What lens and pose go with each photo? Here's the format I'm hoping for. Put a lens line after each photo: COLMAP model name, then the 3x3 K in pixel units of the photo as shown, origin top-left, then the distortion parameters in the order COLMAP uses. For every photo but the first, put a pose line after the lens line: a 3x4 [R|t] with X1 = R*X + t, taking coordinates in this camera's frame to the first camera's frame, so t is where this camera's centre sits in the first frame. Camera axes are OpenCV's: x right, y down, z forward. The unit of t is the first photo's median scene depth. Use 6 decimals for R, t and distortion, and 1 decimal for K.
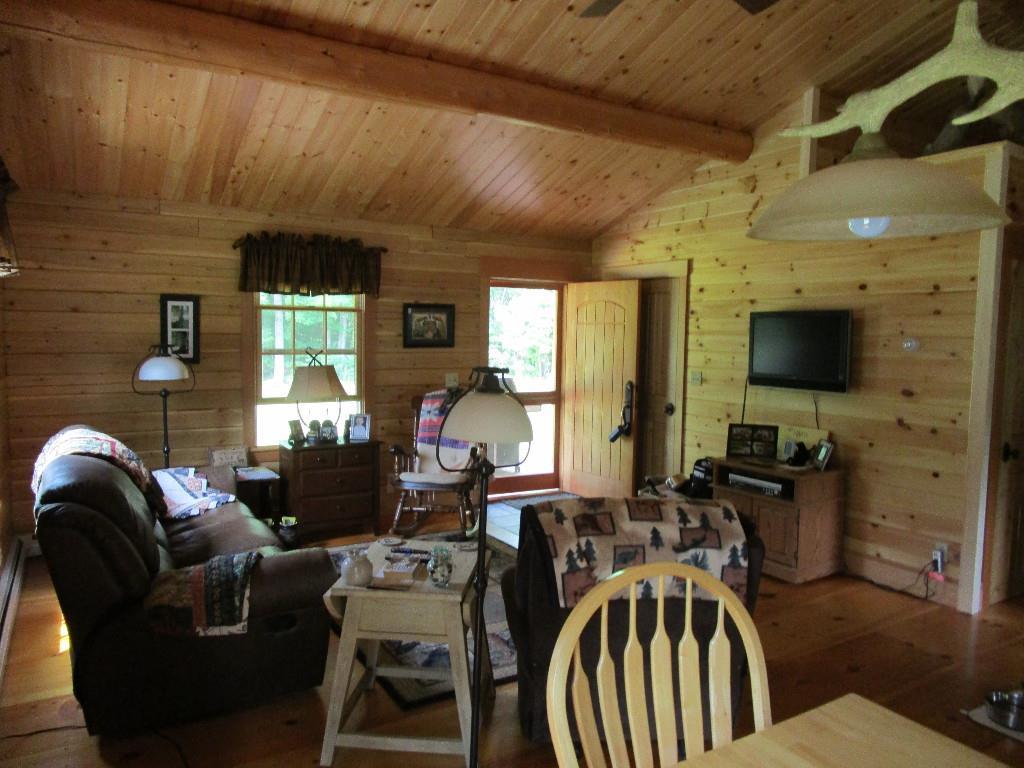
lens RADIAL K [[735.0, 0, 512.0], [0, 735.0, 384.0], [0, 0, 1]] dist [-0.003299, -0.002162]
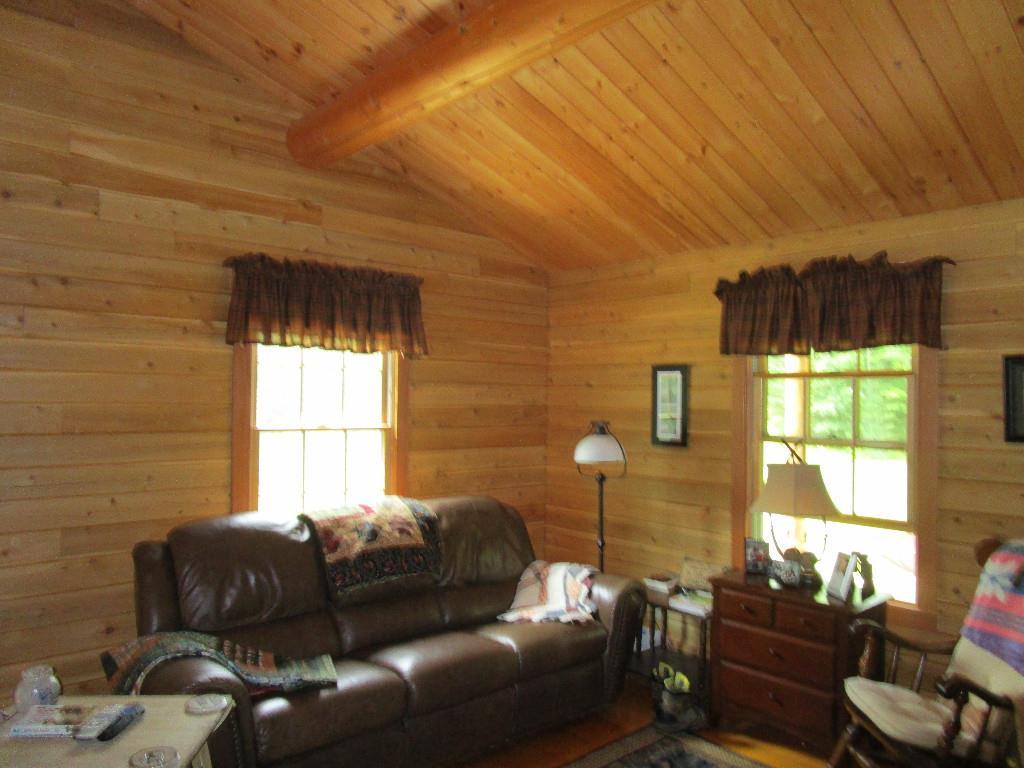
lens RADIAL K [[735.0, 0, 512.0], [0, 735.0, 384.0], [0, 0, 1]] dist [-0.003299, -0.002162]
pose [[0.190278, -0.030037, -0.981271, 0.316409], [-0.083387, 0.995425, -0.046640, -0.041918], [0.978182, 0.090700, 0.186903, 0.625984]]
